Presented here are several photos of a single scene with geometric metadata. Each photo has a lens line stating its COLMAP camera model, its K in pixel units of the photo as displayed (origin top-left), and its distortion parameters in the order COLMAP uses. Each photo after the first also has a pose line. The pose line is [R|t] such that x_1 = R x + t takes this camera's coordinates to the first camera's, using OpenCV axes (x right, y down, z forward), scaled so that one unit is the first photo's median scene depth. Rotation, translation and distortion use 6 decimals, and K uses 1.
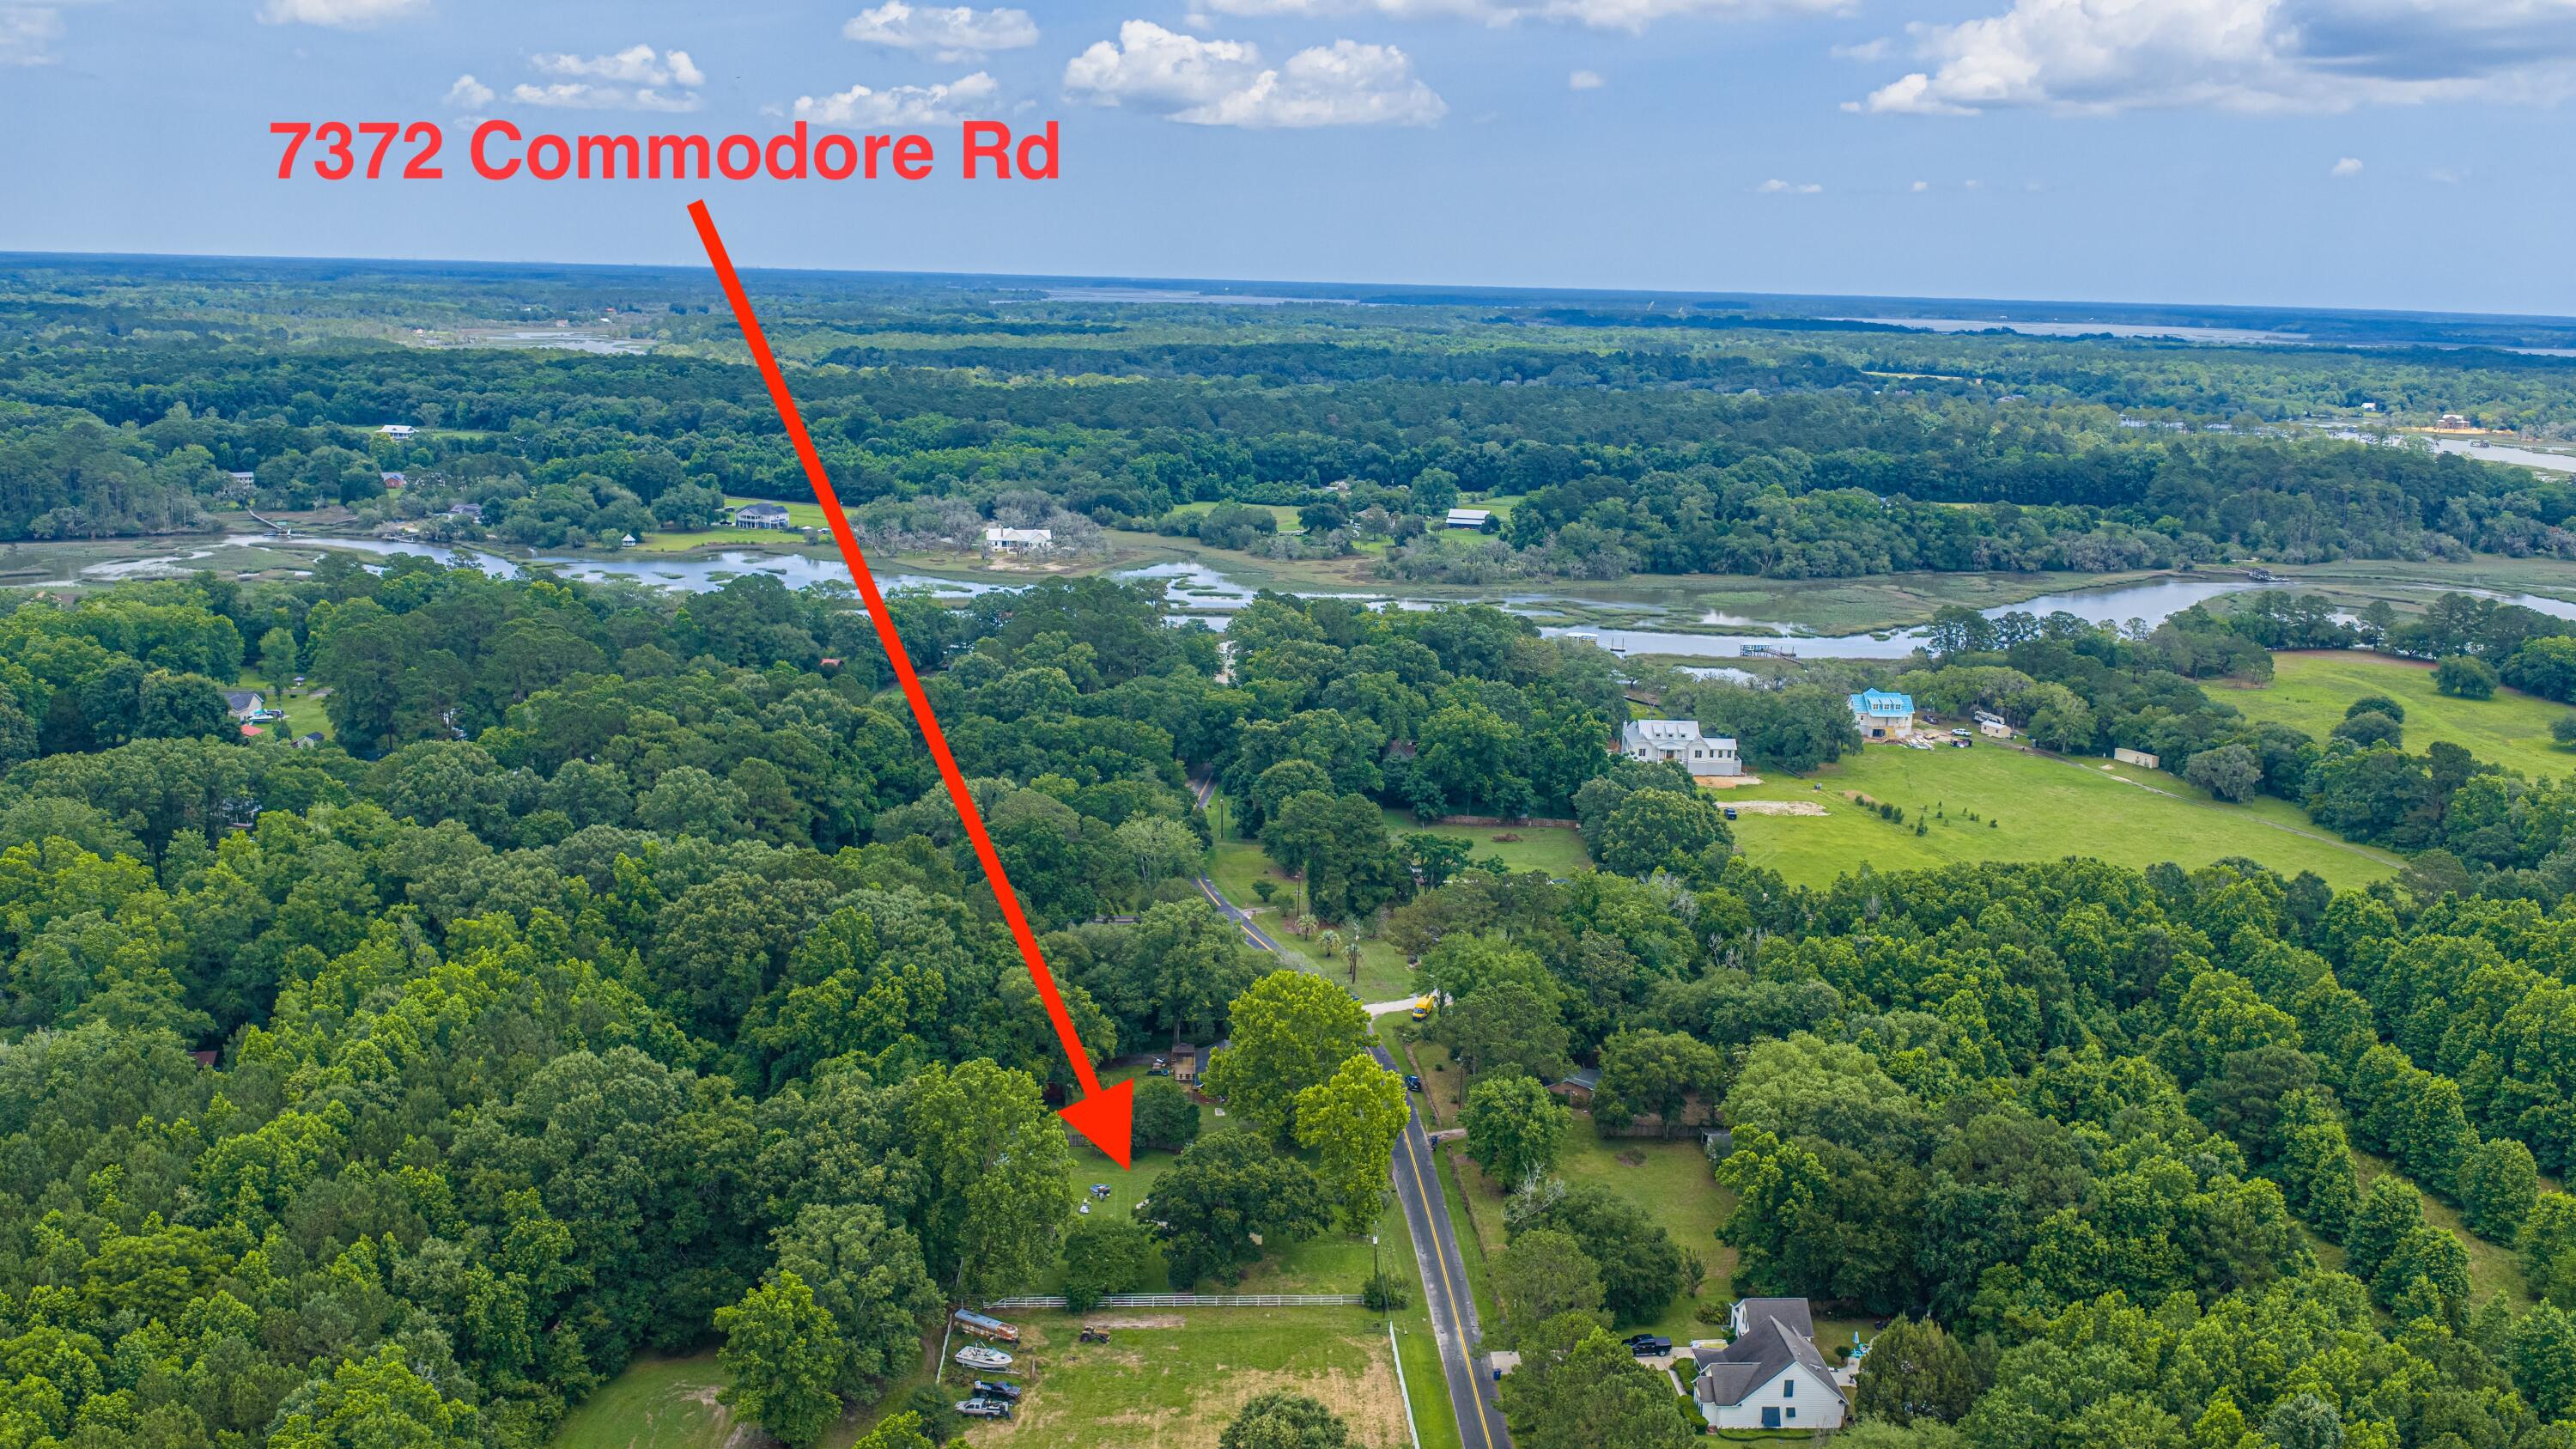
lens RADIAL K [[2105.8, 0, 1288.0], [0, 2105.8, 724.5], [0, 0, 1]] dist [0.032172, -0.076887]
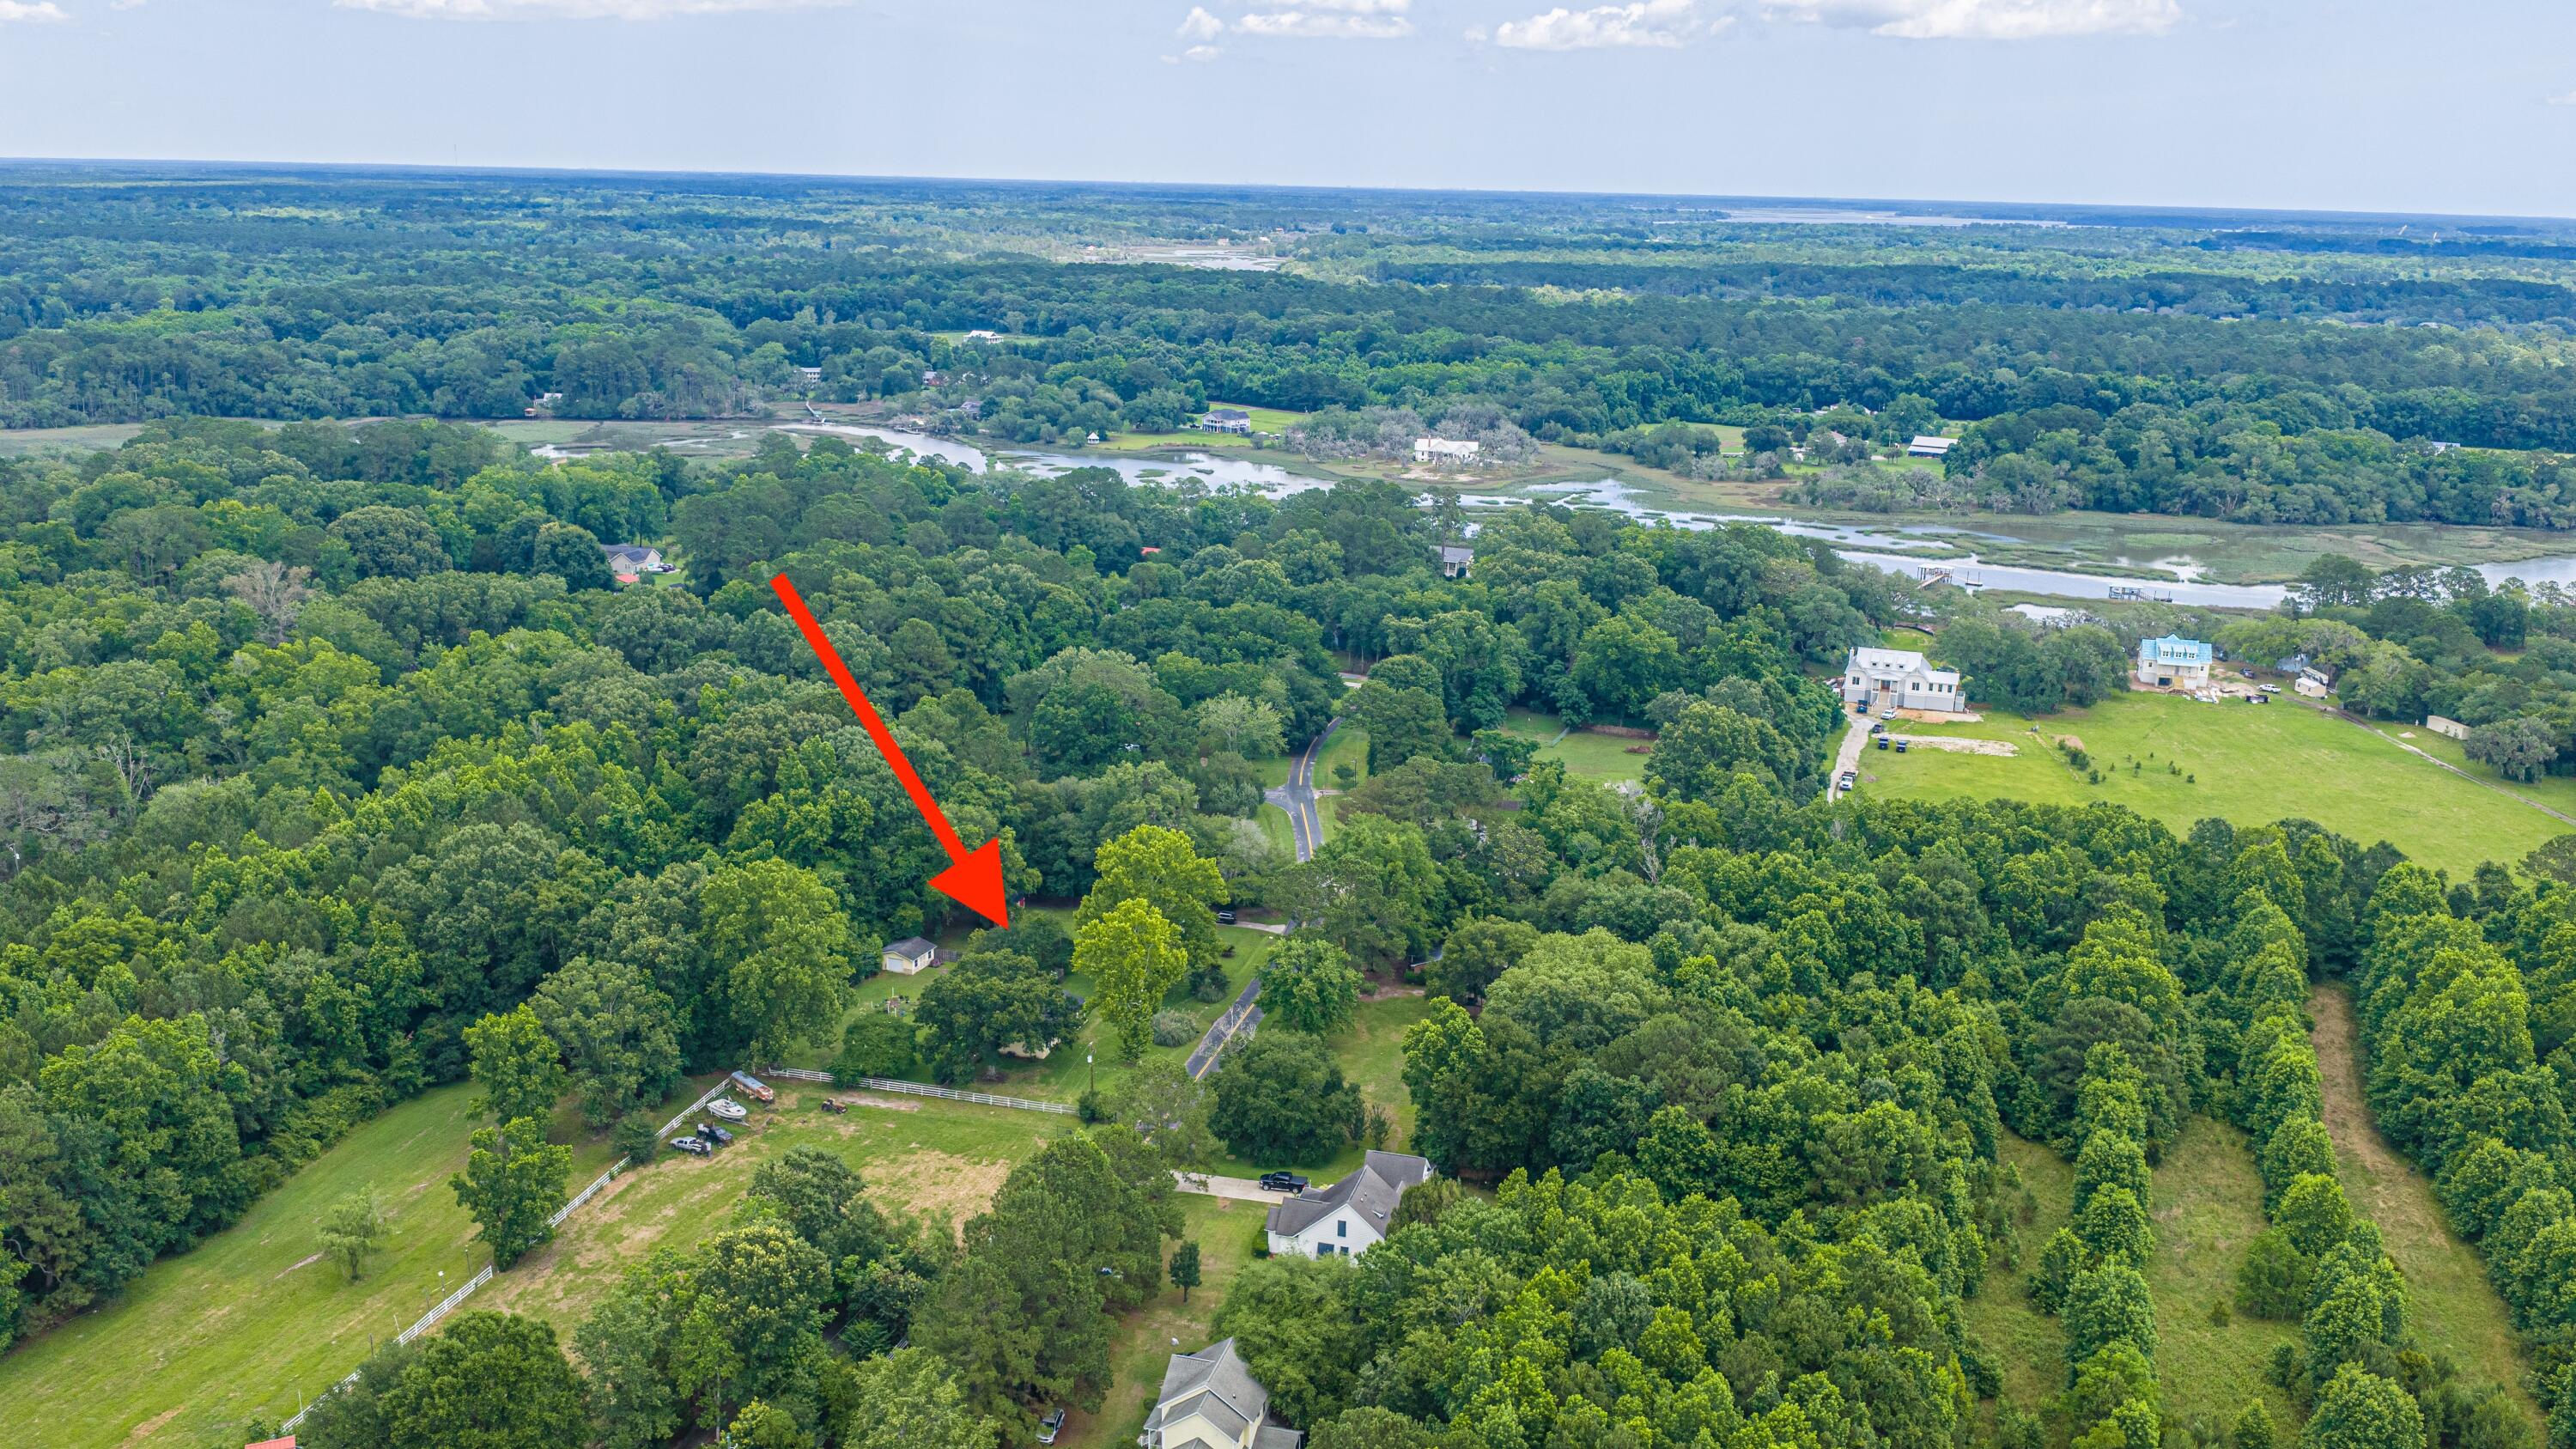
lens RADIAL K [[2105.8, 0, 1288.0], [0, 2105.8, 724.5], [0, 0, 1]] dist [0.032172, -0.076887]
pose [[0.949647, 0.076204, -0.303913, 0.123602], [-0.065389, 0.996816, 0.045622, 0.003471], [0.306422, -0.023453, 0.951607, -0.003258]]
